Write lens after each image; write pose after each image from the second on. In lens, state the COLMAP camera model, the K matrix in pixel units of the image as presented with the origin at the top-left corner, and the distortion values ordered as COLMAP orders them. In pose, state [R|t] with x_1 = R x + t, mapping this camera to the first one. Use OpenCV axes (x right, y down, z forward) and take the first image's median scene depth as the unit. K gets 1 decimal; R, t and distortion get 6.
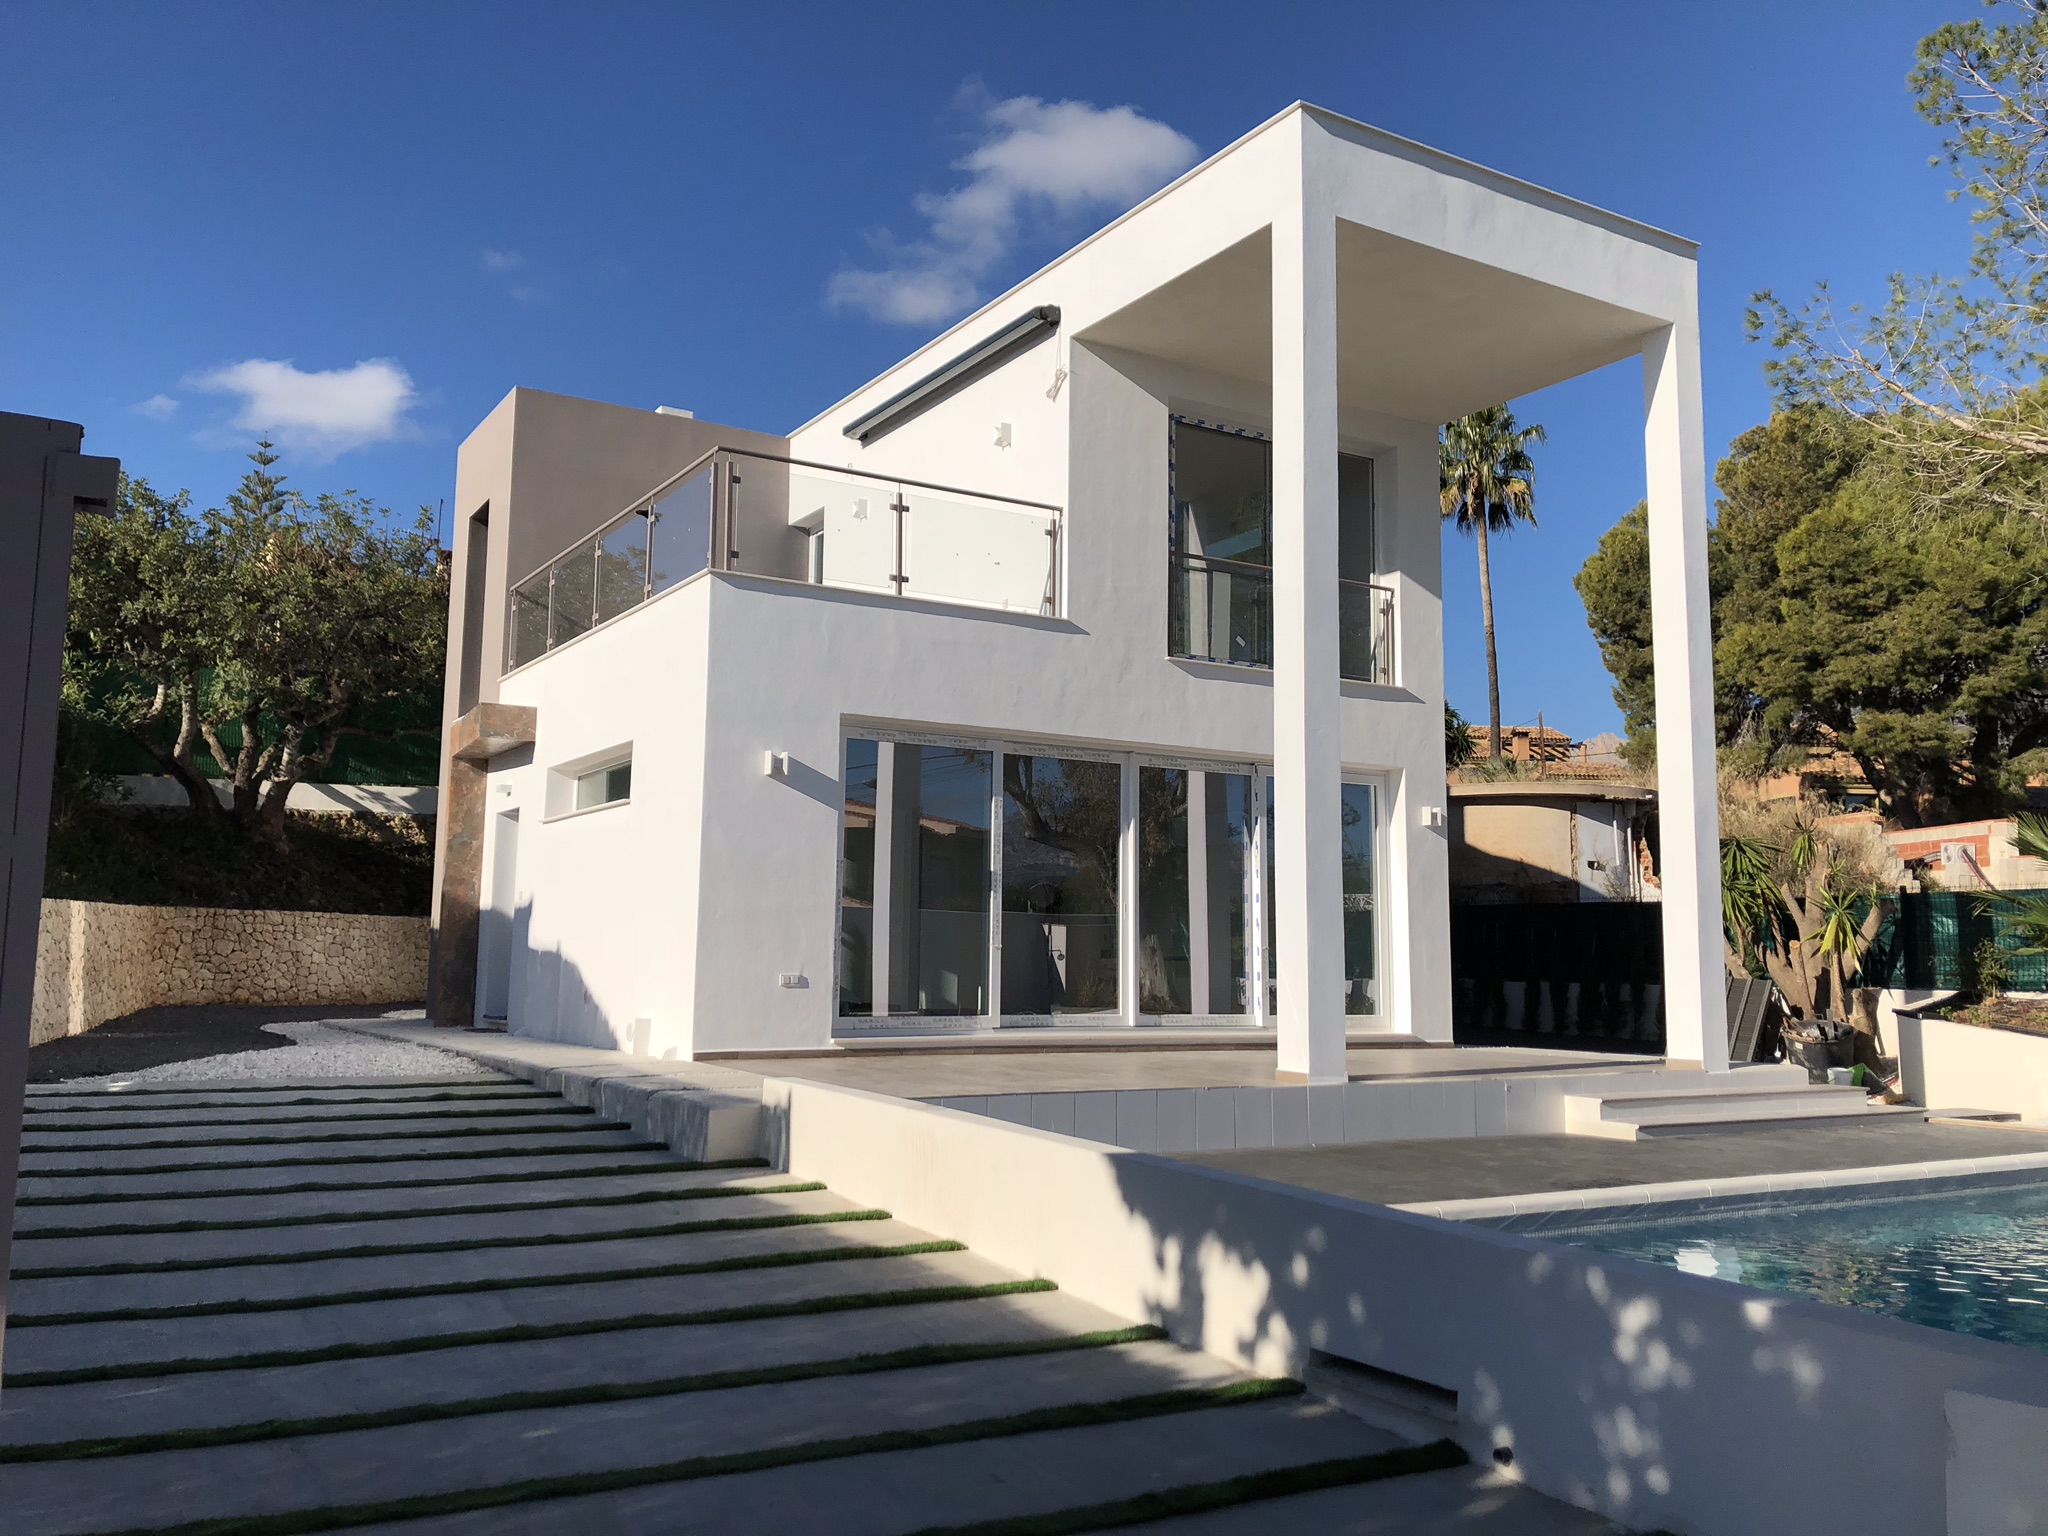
lens RADIAL K [[1675.6, 0, 1021.3], [0, 1675.6, 739.4], [0, 0, 1]] dist [0.012317, -0.004545]
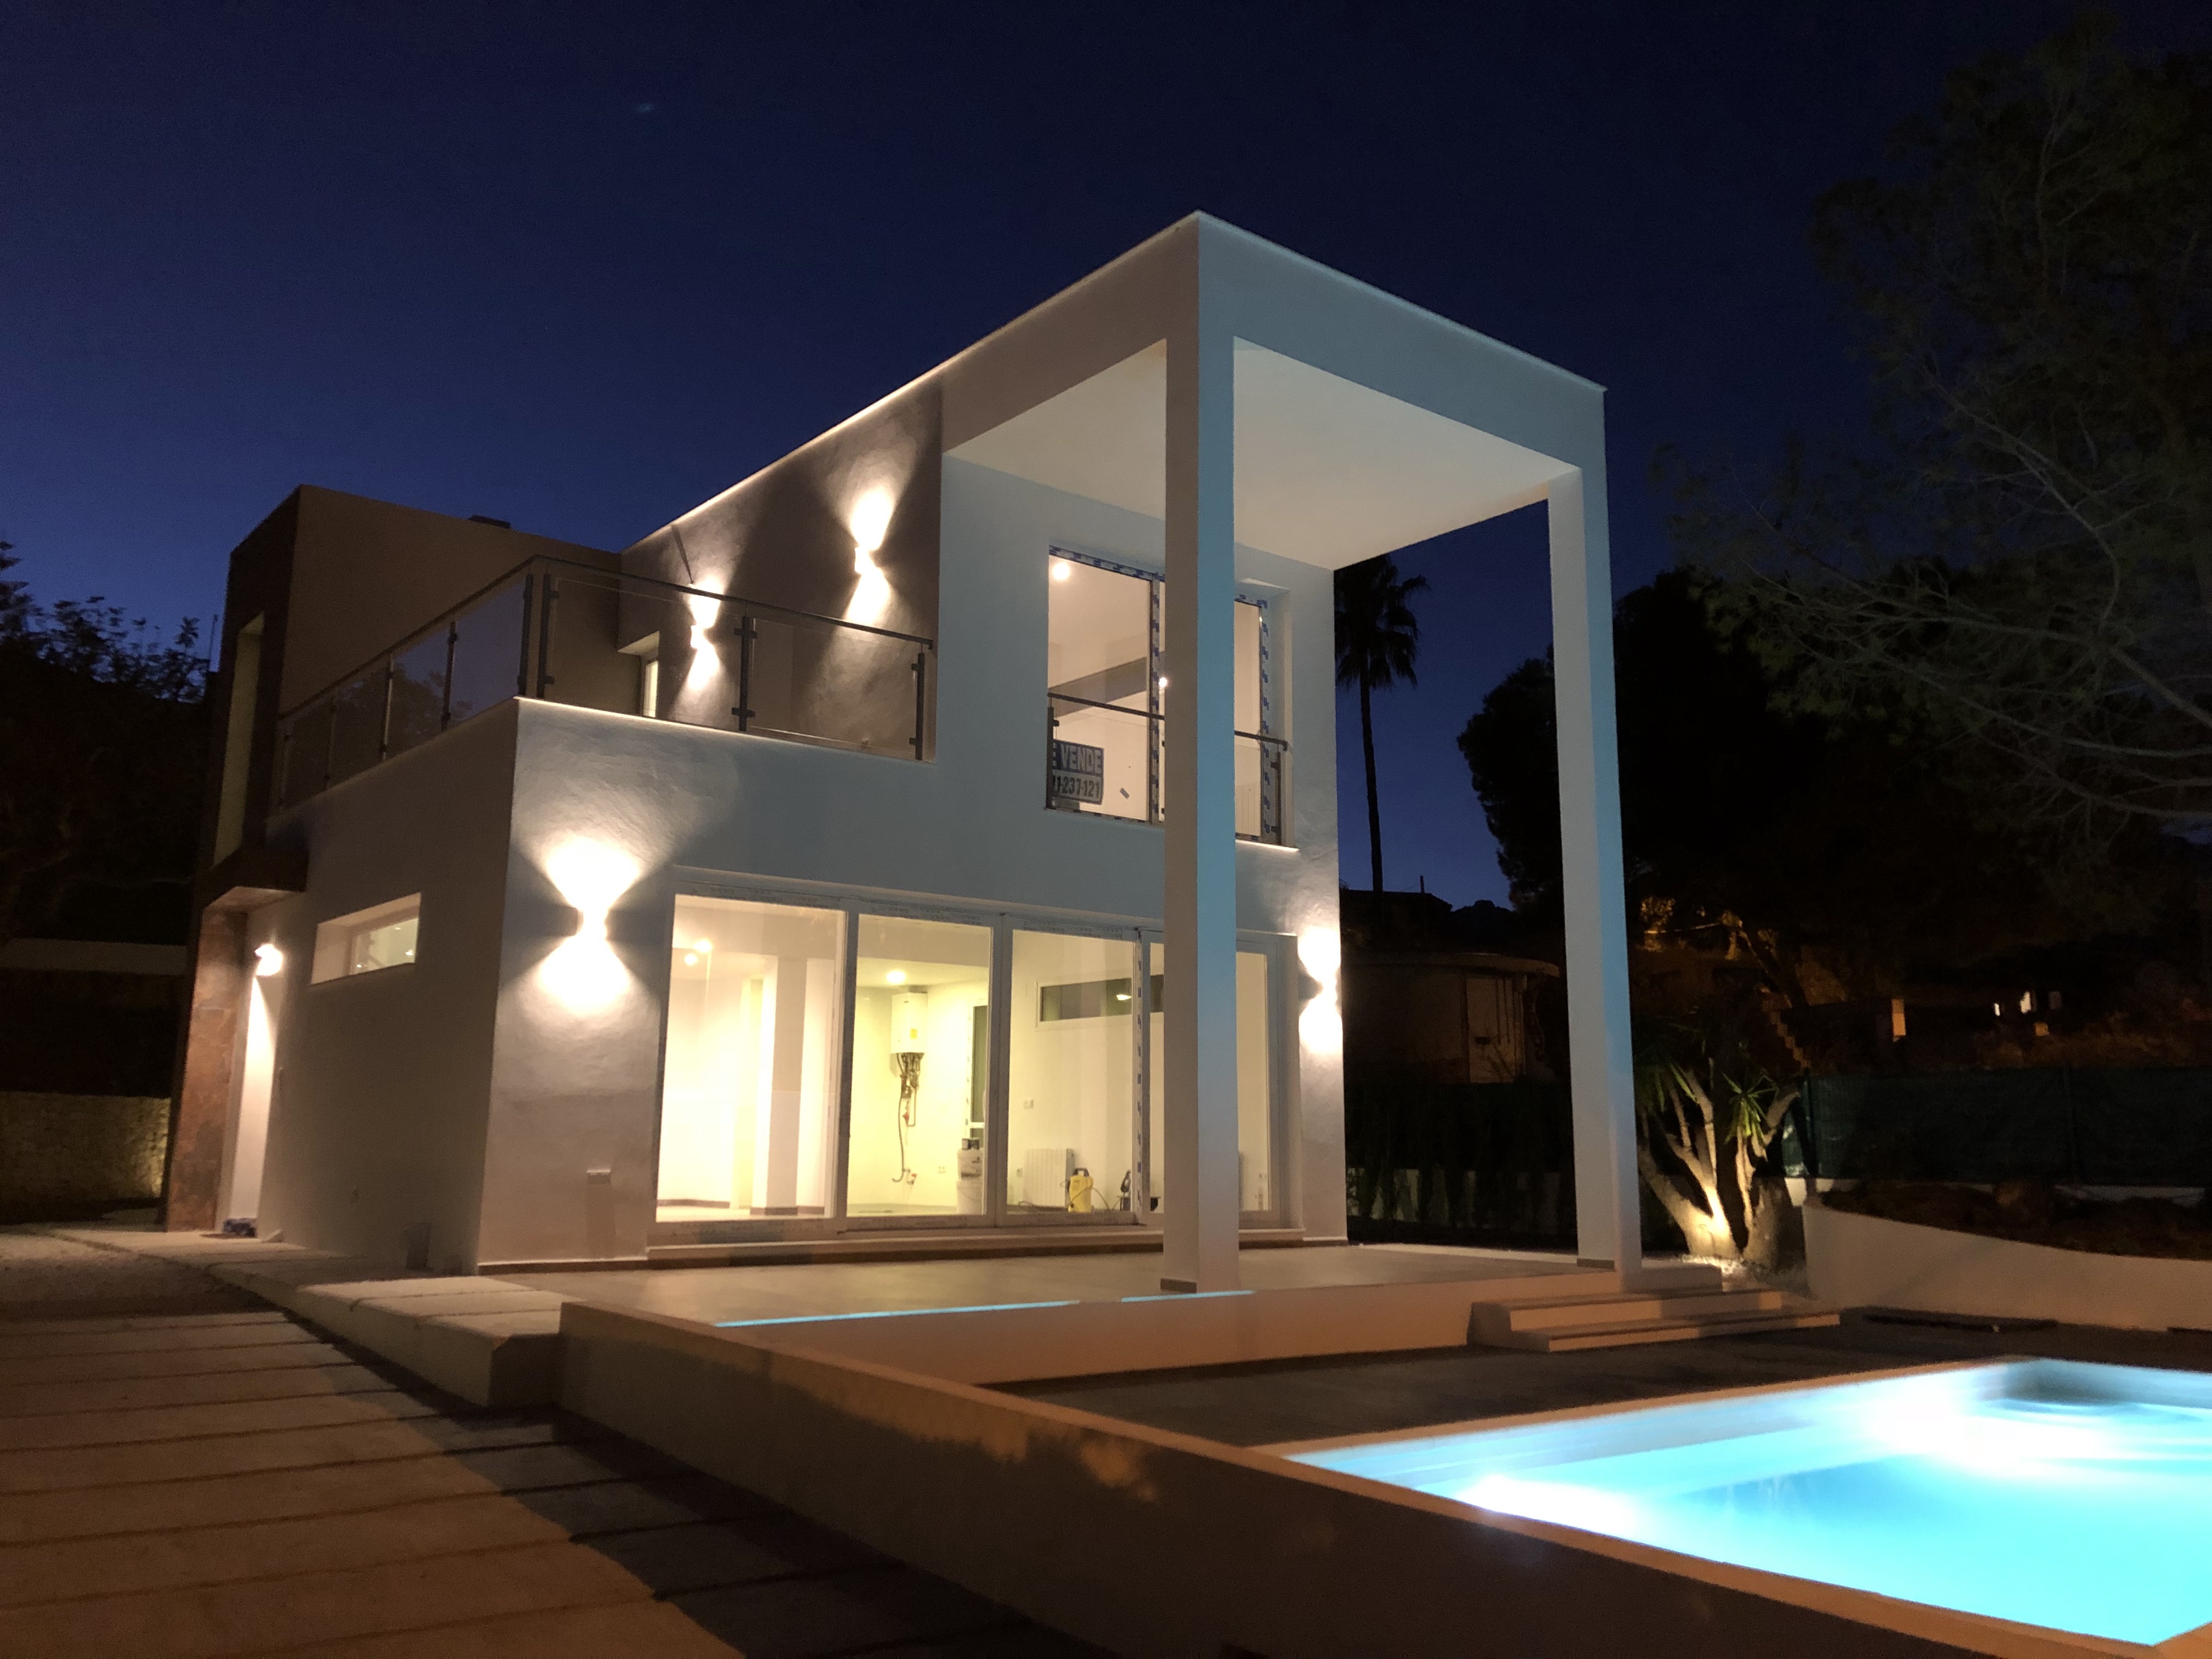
lens RADIAL K [[1767.1, 0, 1098.7], [0, 1767.1, 793.8], [0, 0, 1]] dist [0.001518, -0.002329]
pose [[0.991665, 0.022900, 0.126790, -0.003360], [-0.015209, 0.998003, -0.061304, -0.000188], [-0.127940, 0.058864, 0.990033, 0.045663]]
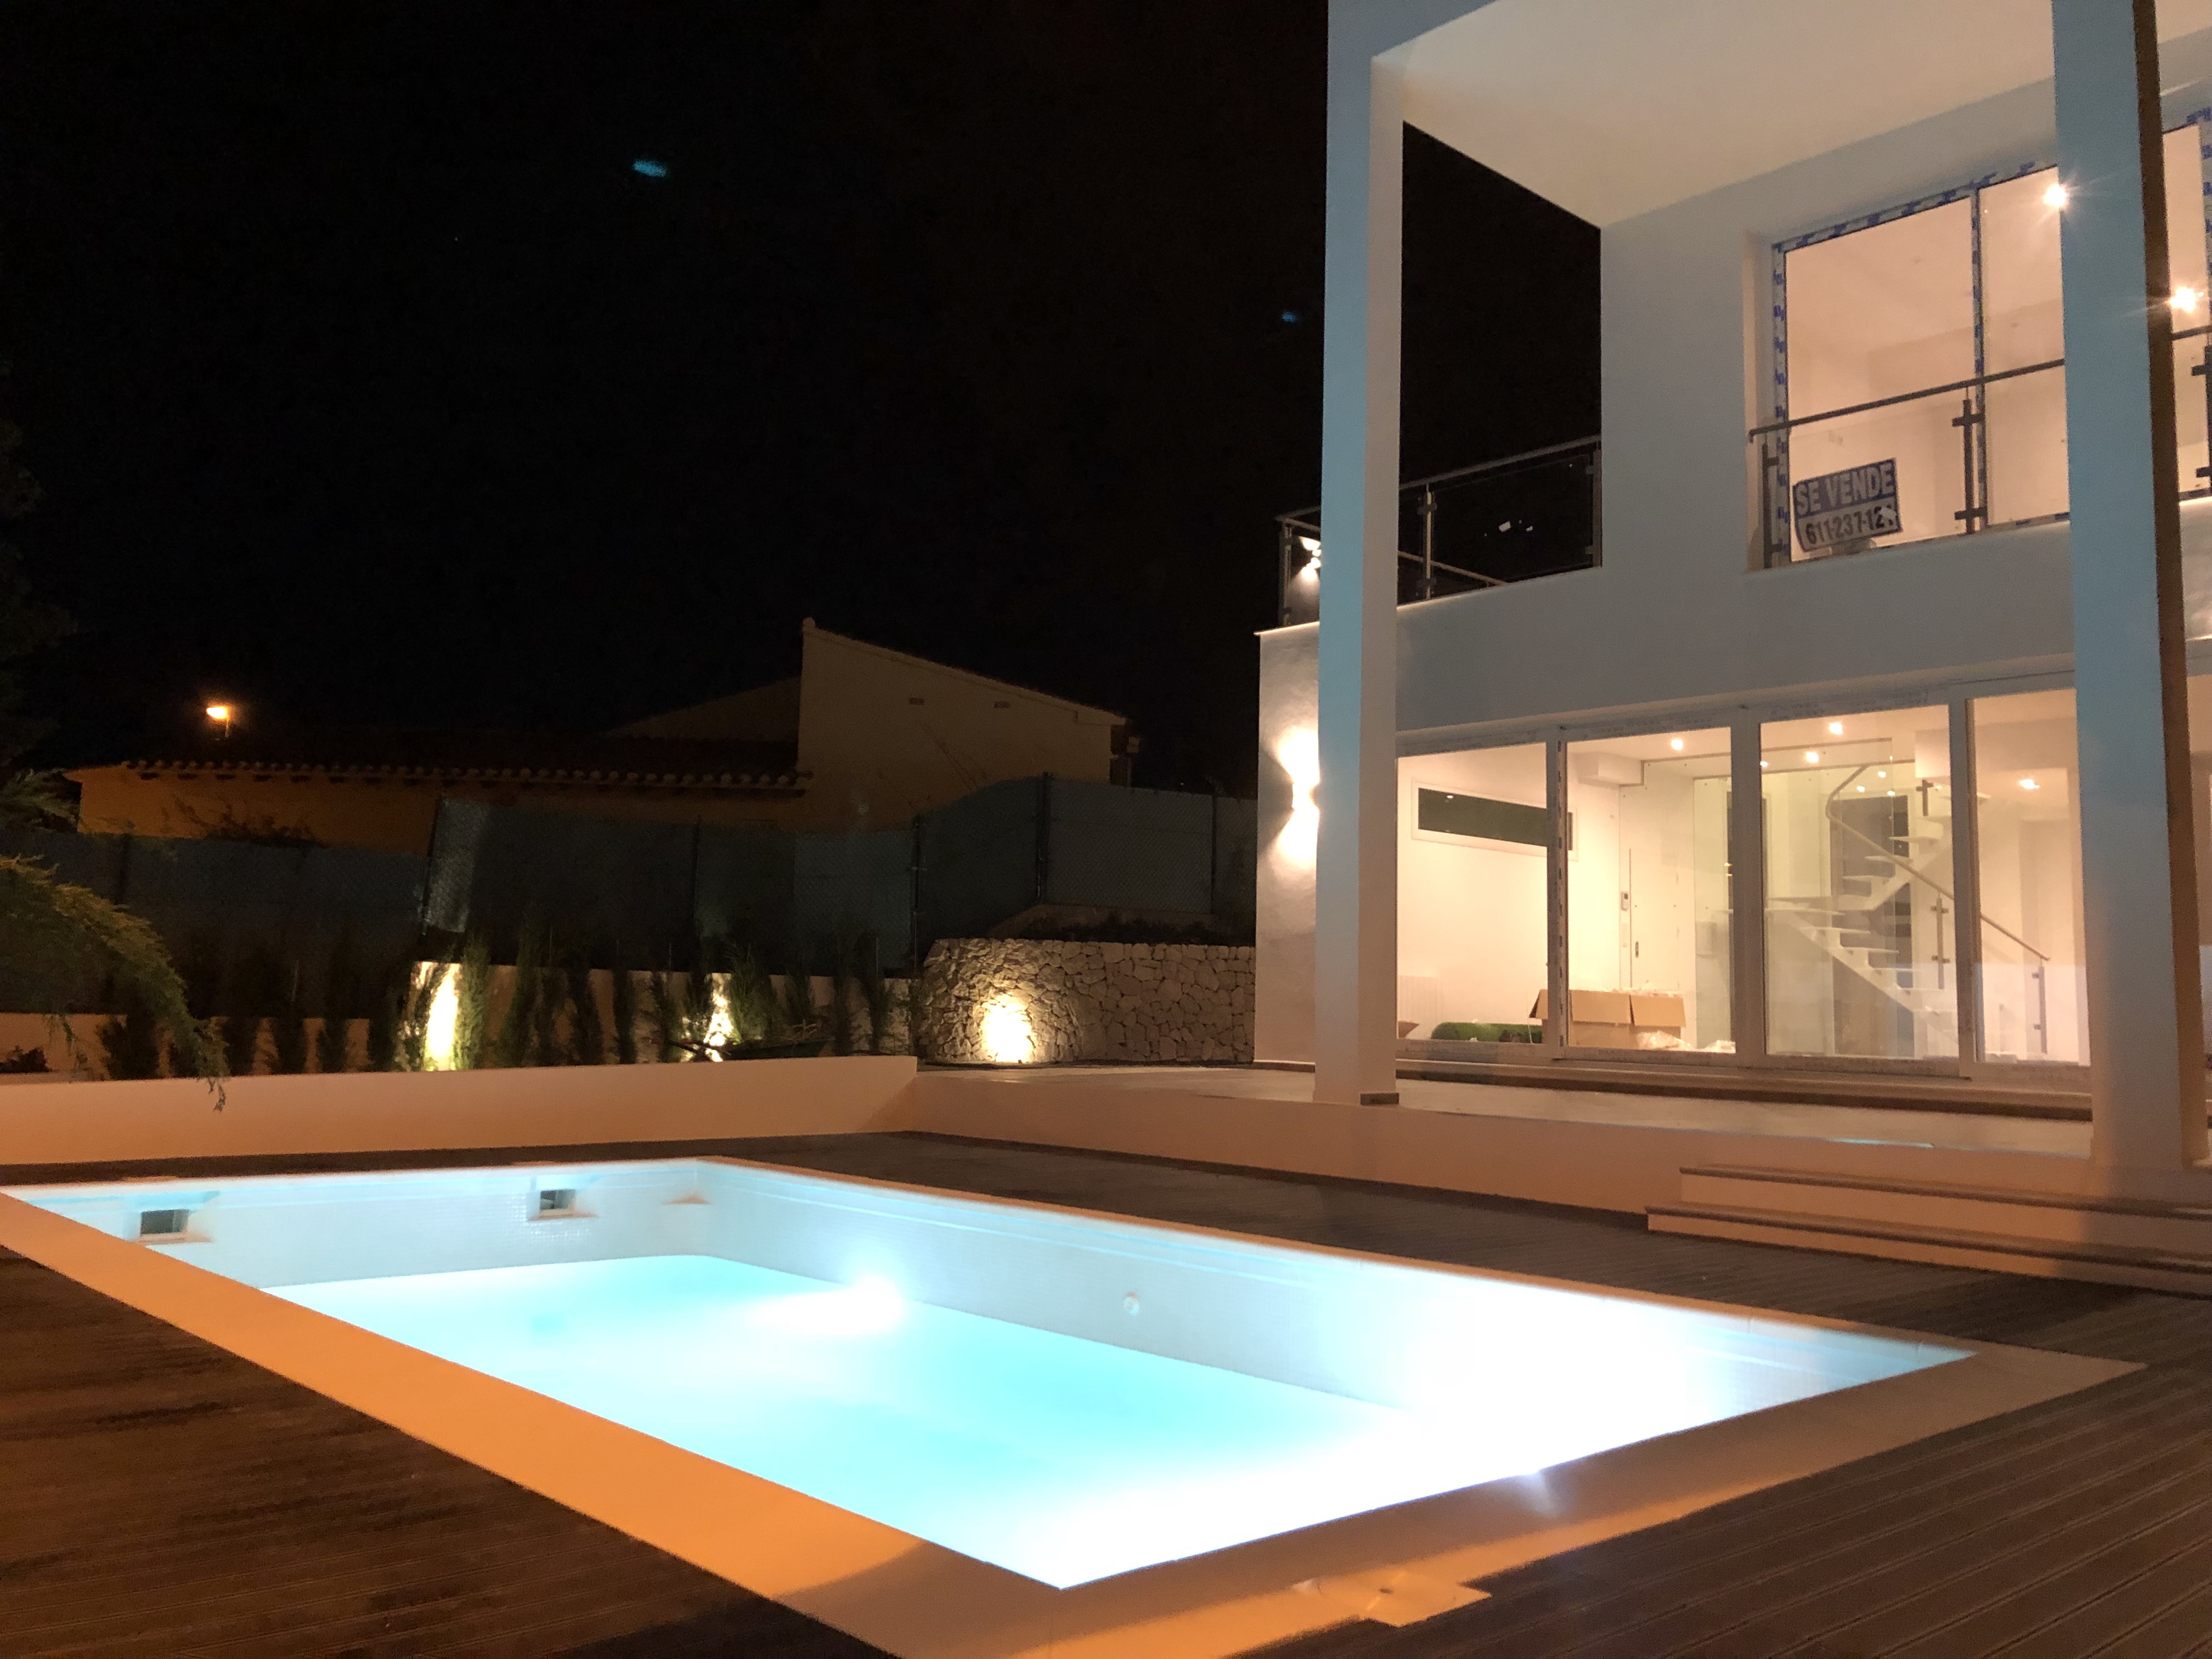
lens RADIAL K [[1809.8, 0, 1103.1], [0, 1809.8, 798.6], [0, 0, 1]] dist [0.012317, -0.004545]
pose [[0.188827, -0.114725, -0.975286, 0.710057], [0.108493, 0.989510, -0.095393, 0.083498], [0.975999, -0.087799, 0.199294, 0.478716]]
